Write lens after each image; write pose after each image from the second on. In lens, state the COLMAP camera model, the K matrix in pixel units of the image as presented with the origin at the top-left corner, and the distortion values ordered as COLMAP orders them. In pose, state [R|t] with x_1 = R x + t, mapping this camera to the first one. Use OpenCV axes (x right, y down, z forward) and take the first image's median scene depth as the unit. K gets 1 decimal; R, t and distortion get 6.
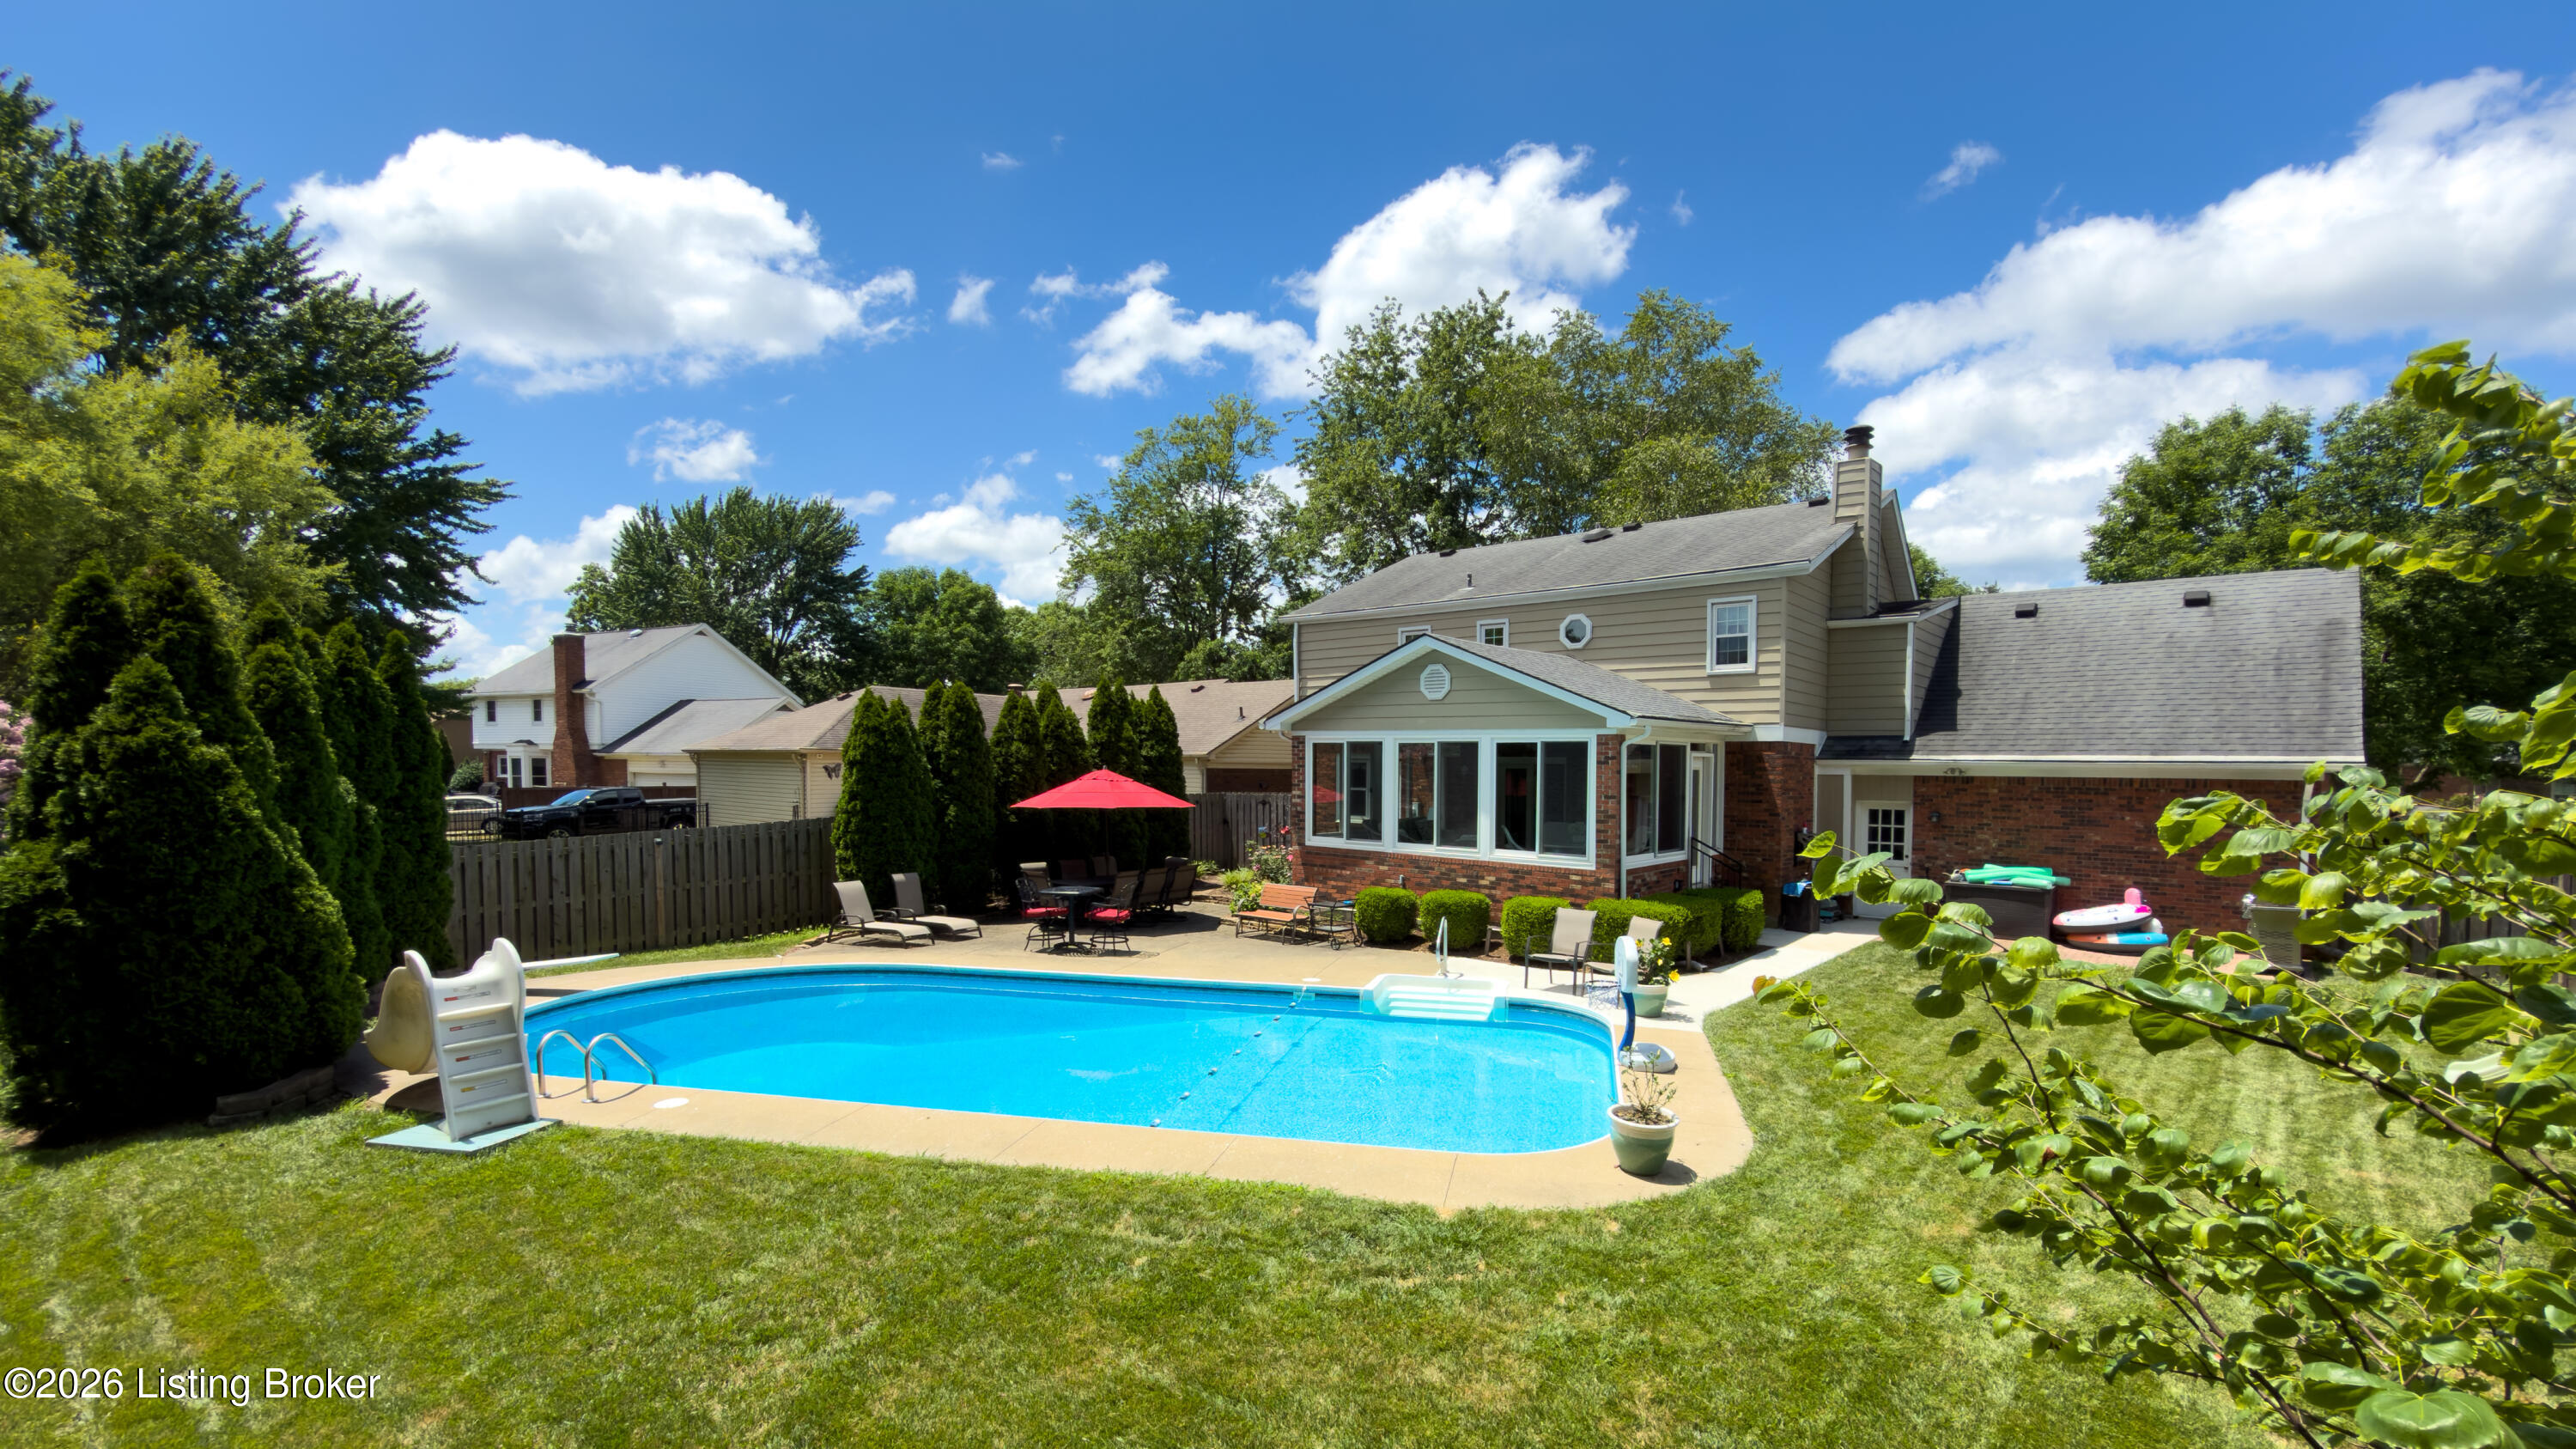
lens RADIAL K [[1045.1, 0, 1316.5], [0, 1045.1, 745.5], [0, 0, 1]] dist [0.010849, -0.000110]
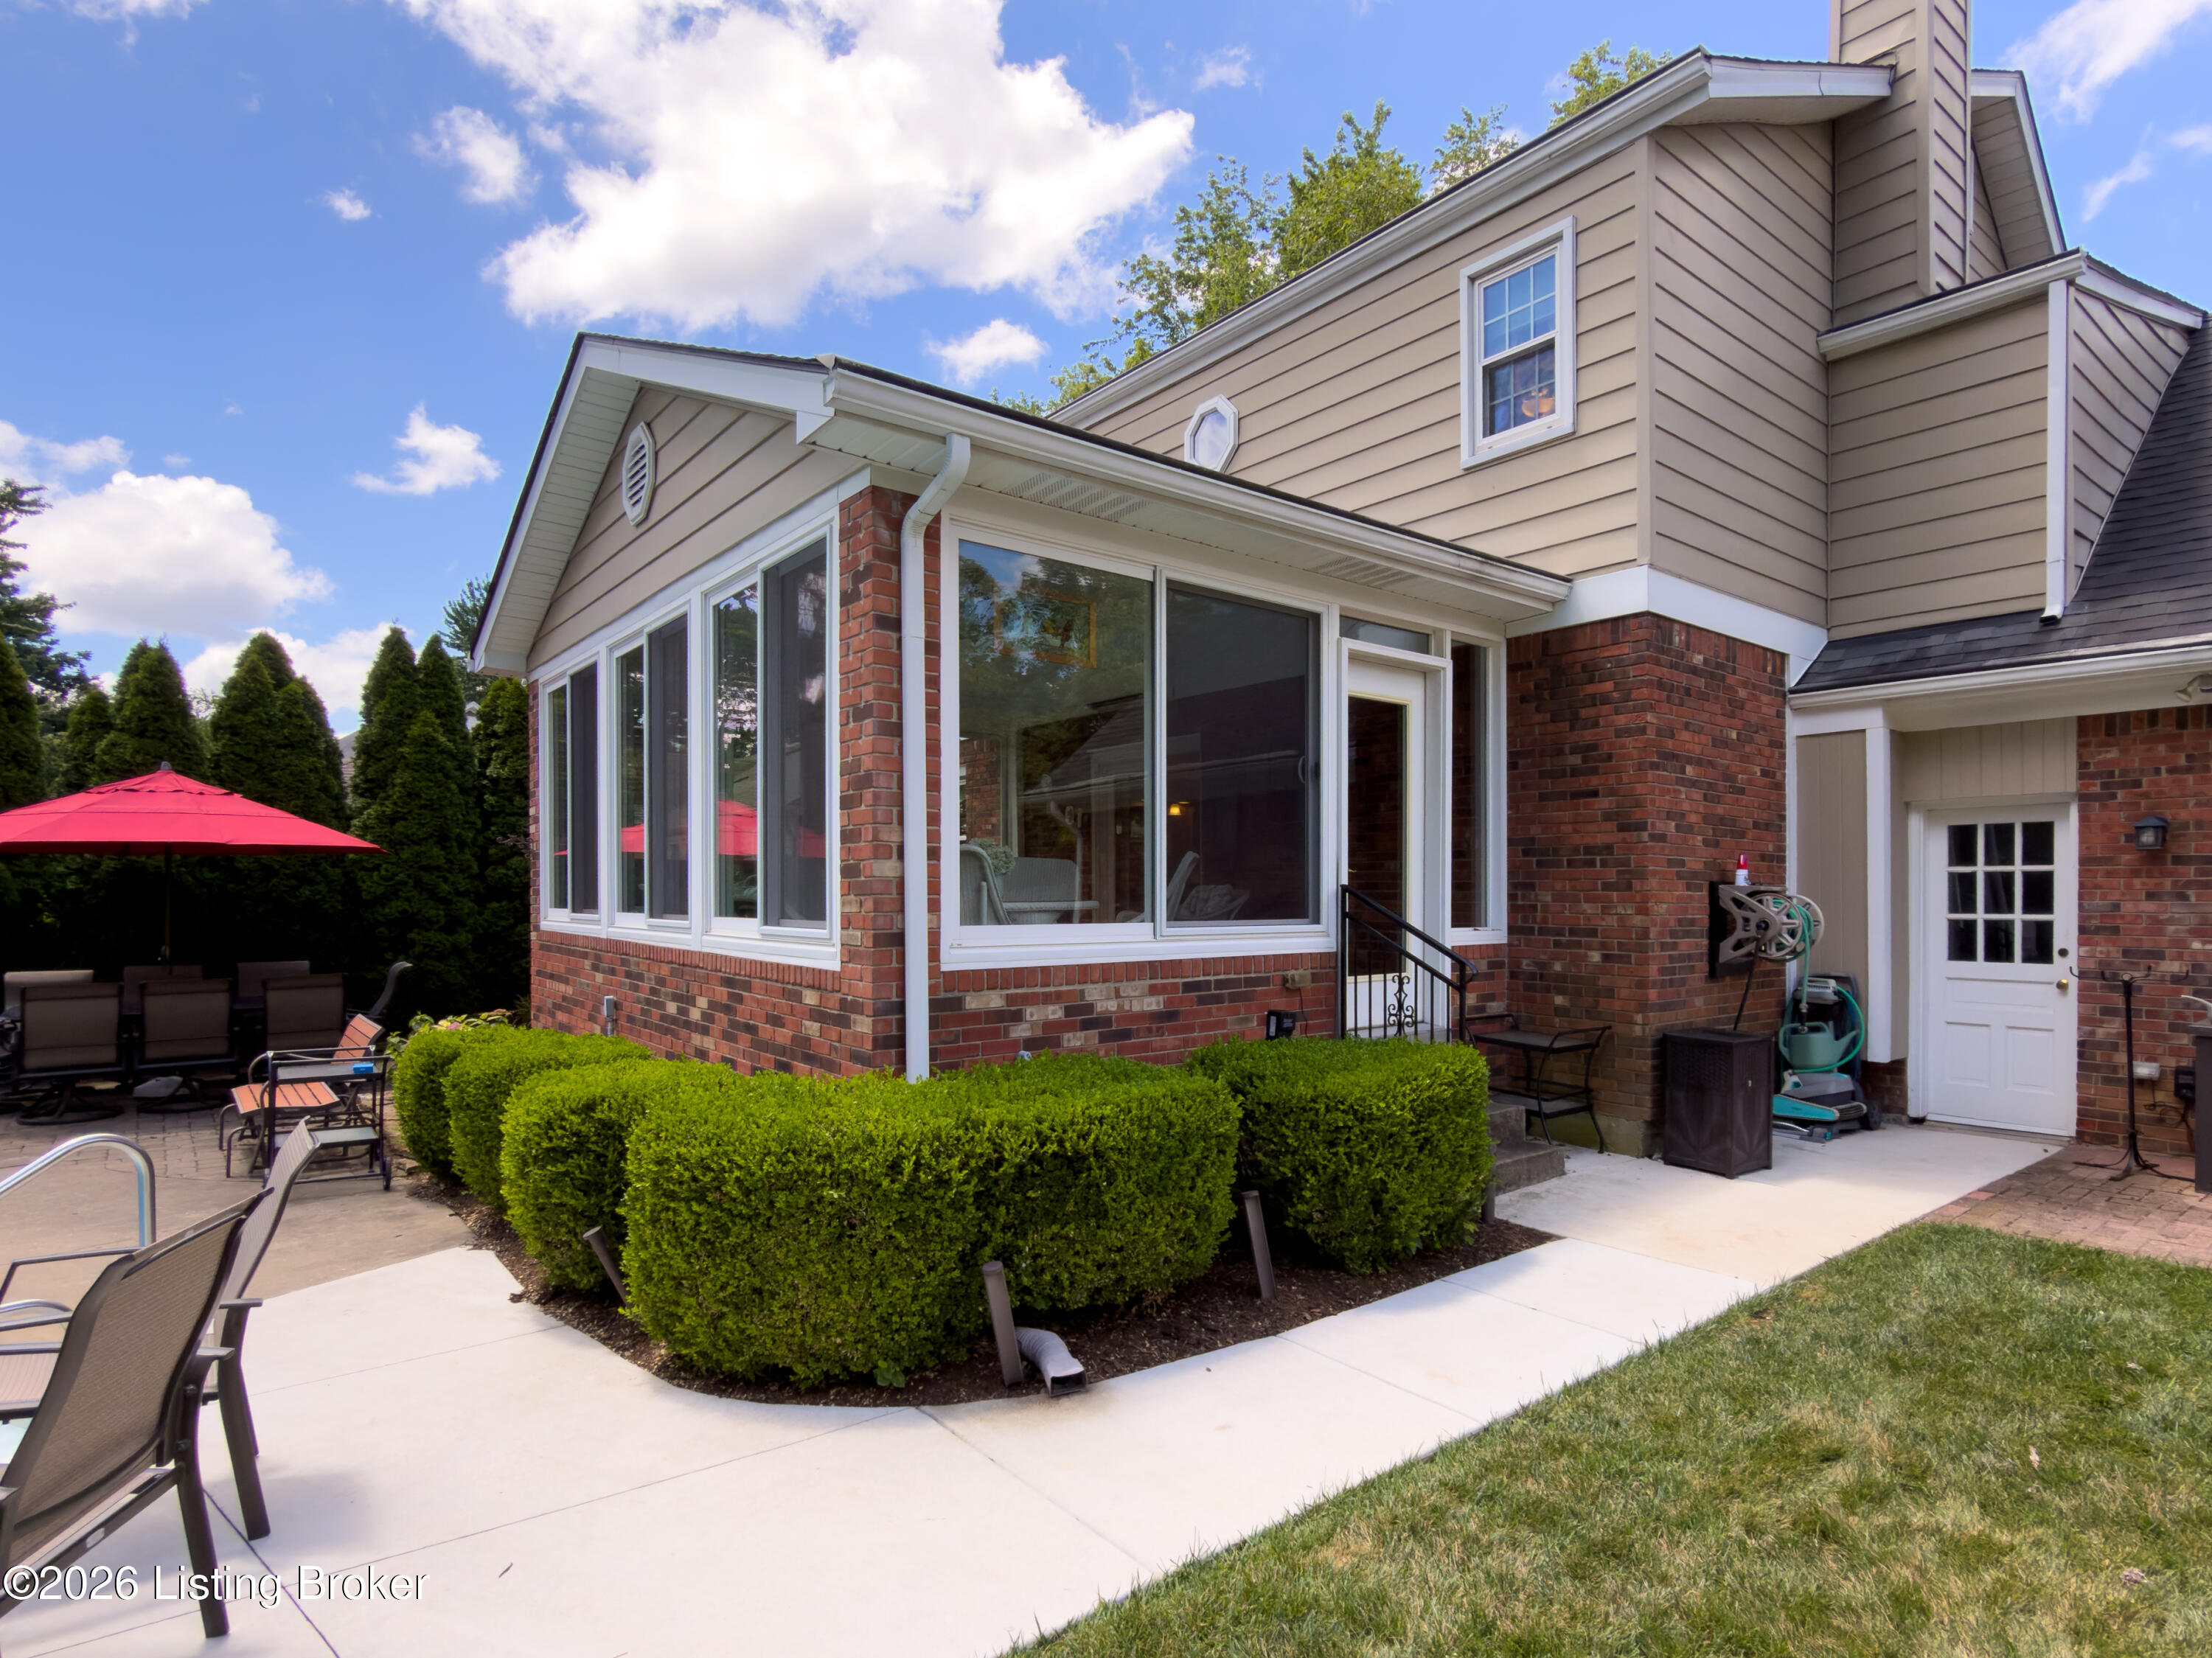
lens RADIAL K [[1277.7, 0, 1106.0], [0, 1277.7, 829.0], [0, 0, 1]] dist [-0.004599, -0.001572]
pose [[0.986032, -0.013494, -0.166010, 0.312412], [0.008219, 0.999441, -0.032421, 0.073146], [0.166354, 0.030604, 0.985591, 0.517788]]
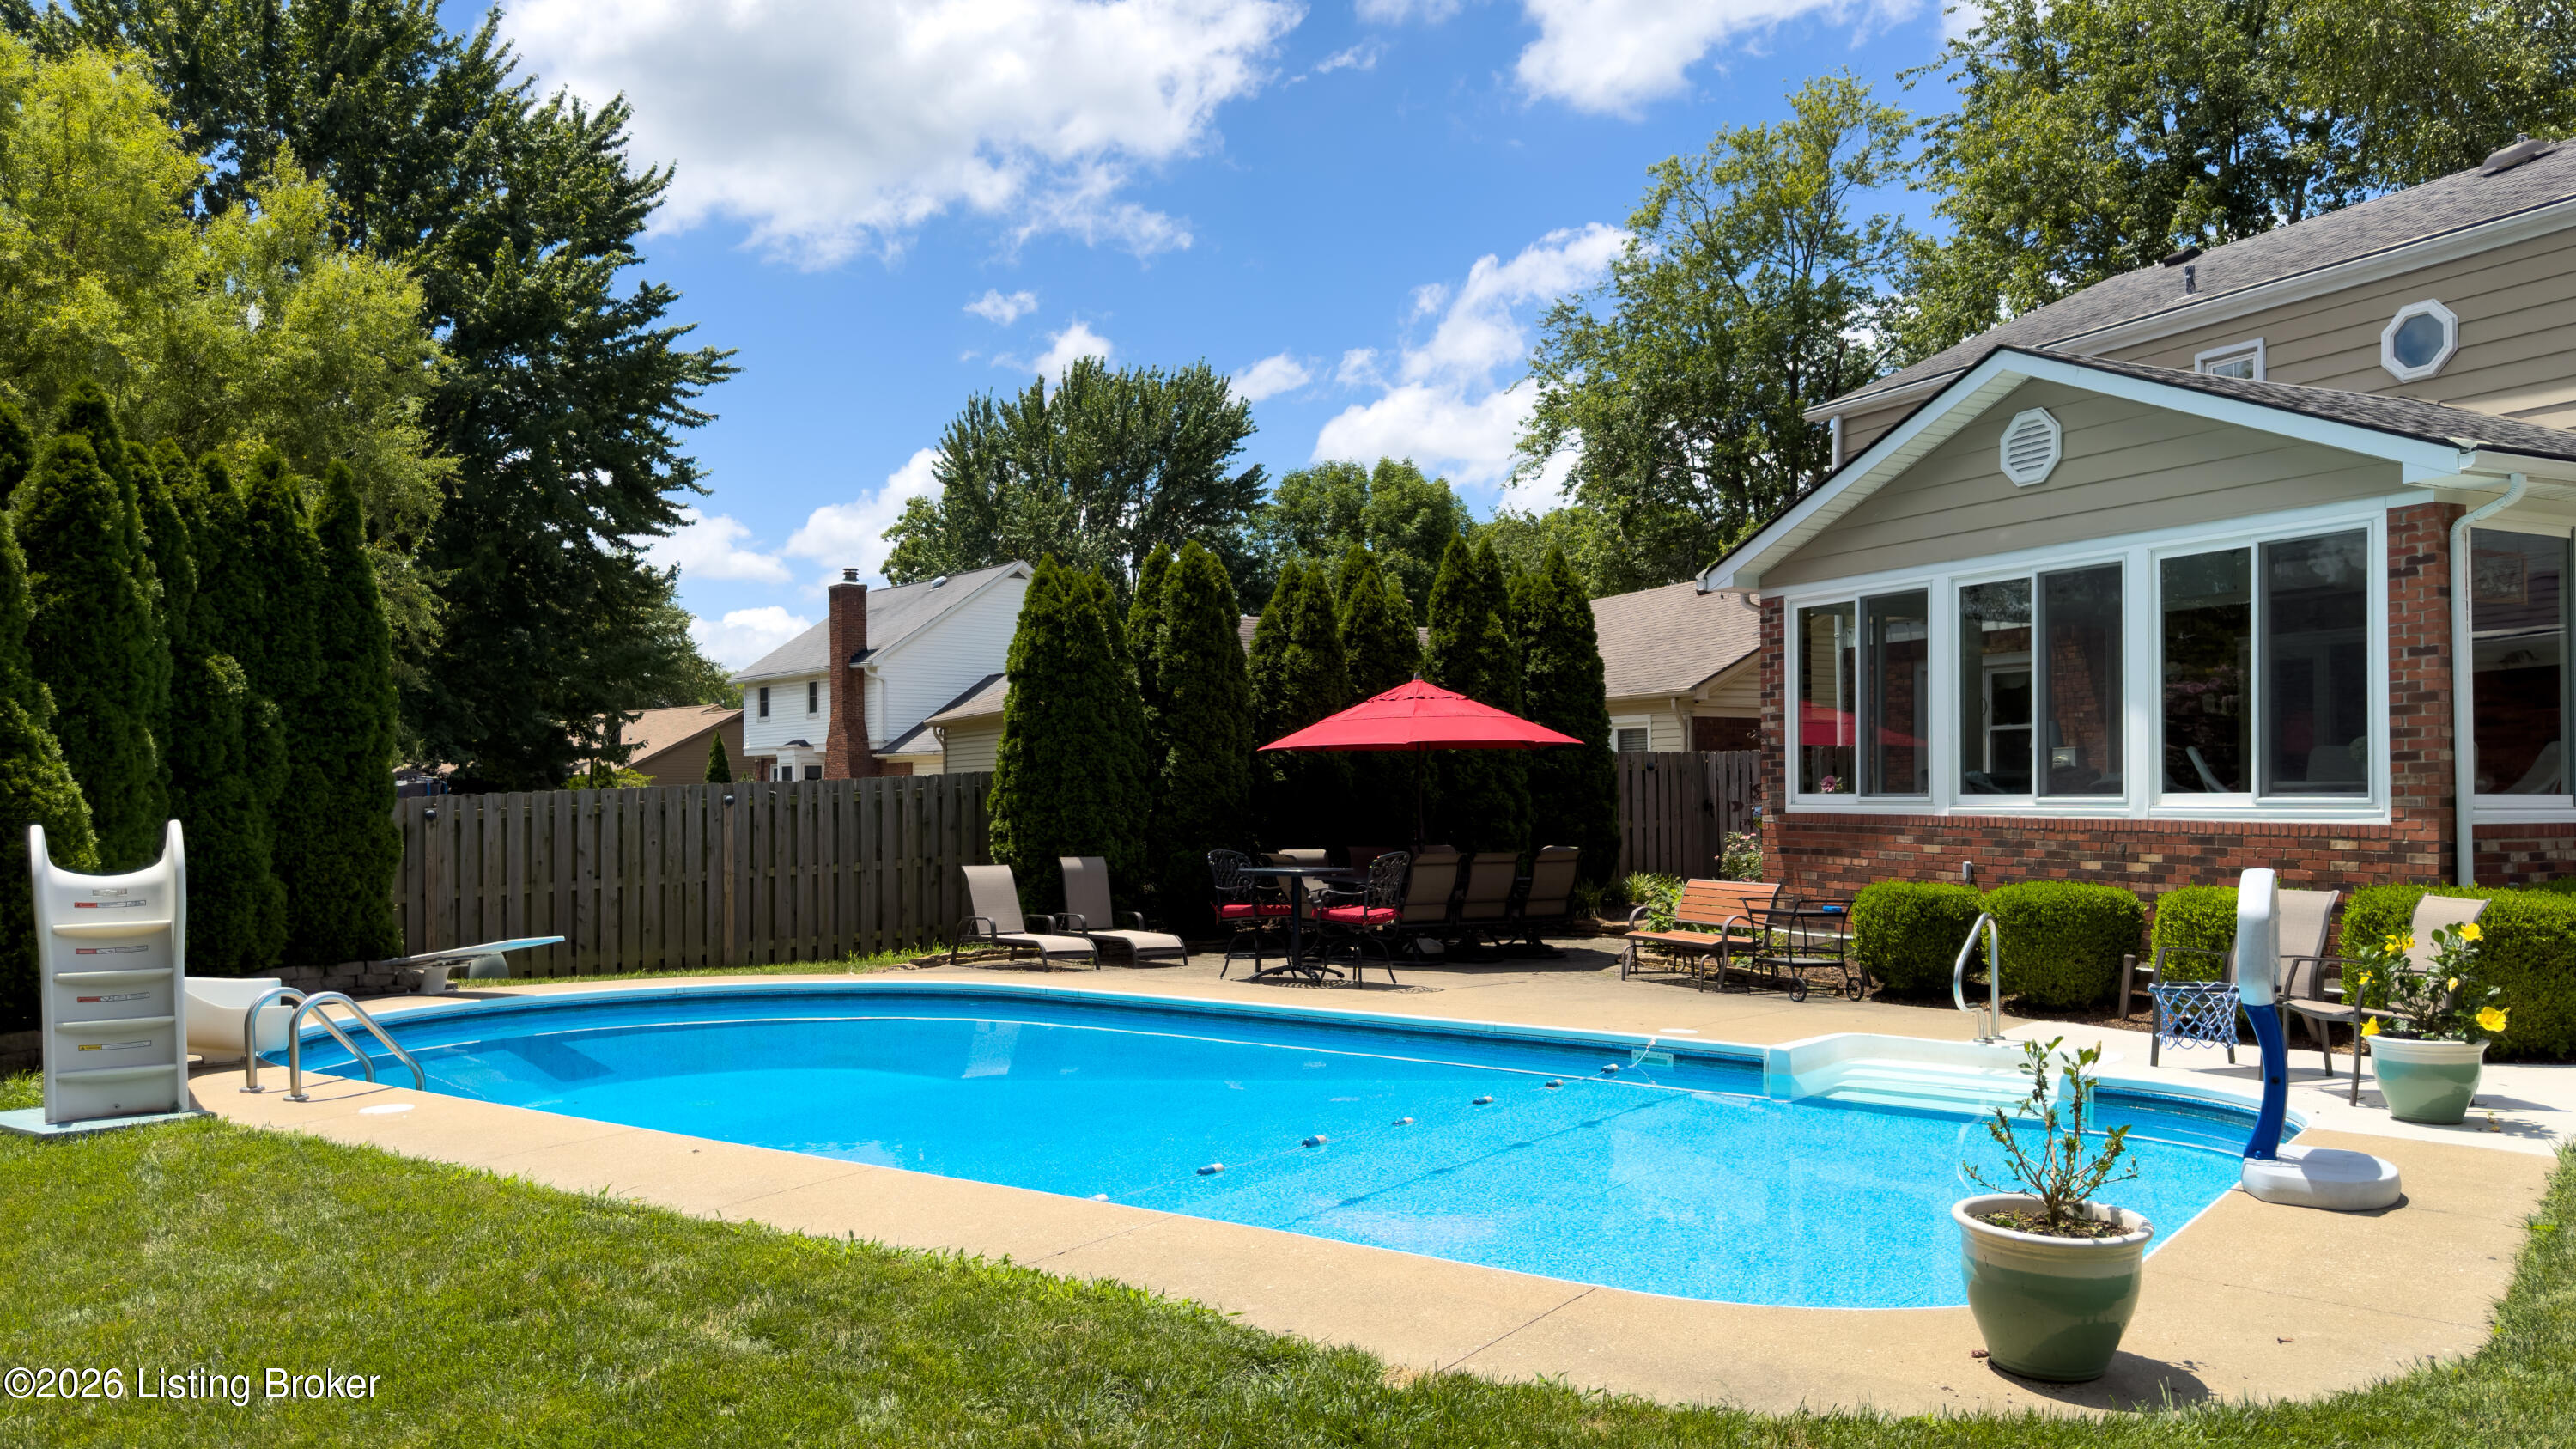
lens RADIAL K [[1790.6, 0, 1357.8], [0, 1790.6, 734.9], [0, 0, 1]] dist [0.098415, -0.132987]
pose [[0.927131, -0.019790, -0.374215, 0.122845], [0.012806, 0.999695, -0.021140, 0.073838], [0.374519, 0.014807, 0.927101, 0.119281]]
